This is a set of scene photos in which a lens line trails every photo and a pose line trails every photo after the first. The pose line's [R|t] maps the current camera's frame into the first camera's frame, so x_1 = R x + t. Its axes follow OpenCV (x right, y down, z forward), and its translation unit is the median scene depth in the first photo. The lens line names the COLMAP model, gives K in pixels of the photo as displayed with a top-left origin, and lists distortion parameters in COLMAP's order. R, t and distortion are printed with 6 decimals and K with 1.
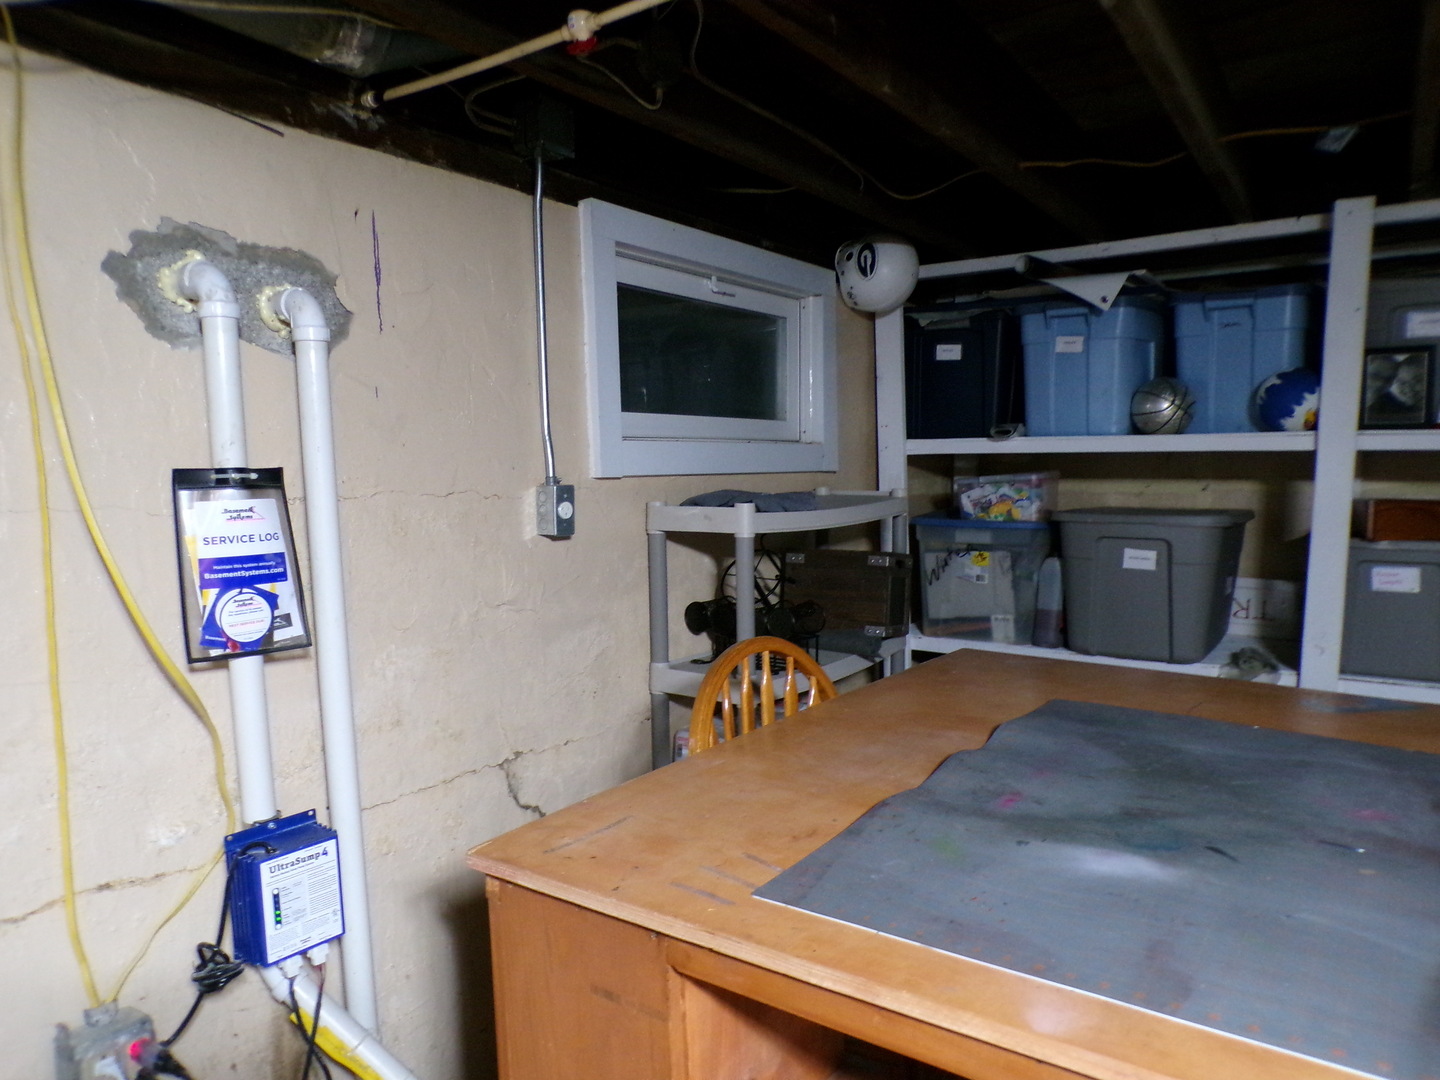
lens RADIAL K [[972.1, 0, 715.6], [0, 972.1, 546.4], [0, 0, 1]] dist [-0.050082, 0.026831]
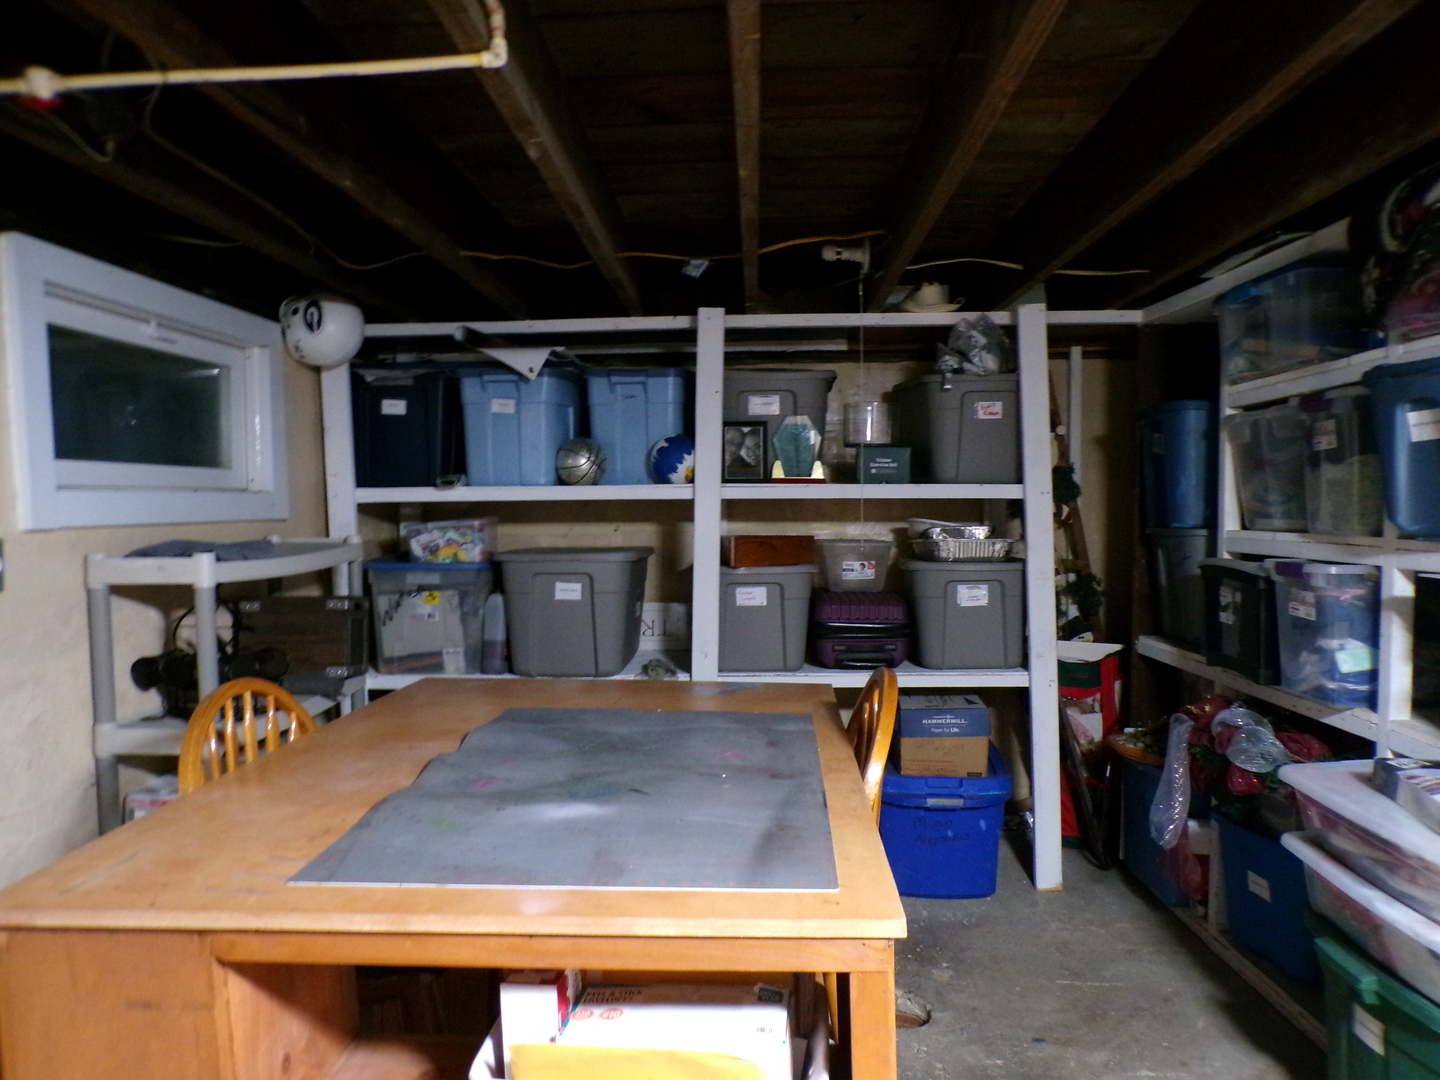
lens RADIAL K [[972.1, 0, 715.6], [0, 972.1, 546.4], [0, 0, 1]] dist [-0.050082, 0.026831]
pose [[0.841060, -0.024514, 0.540386, -0.054553], [0.048621, 0.998355, -0.030384, 0.004120], [-0.538753, 0.051828, 0.840868, -0.109852]]
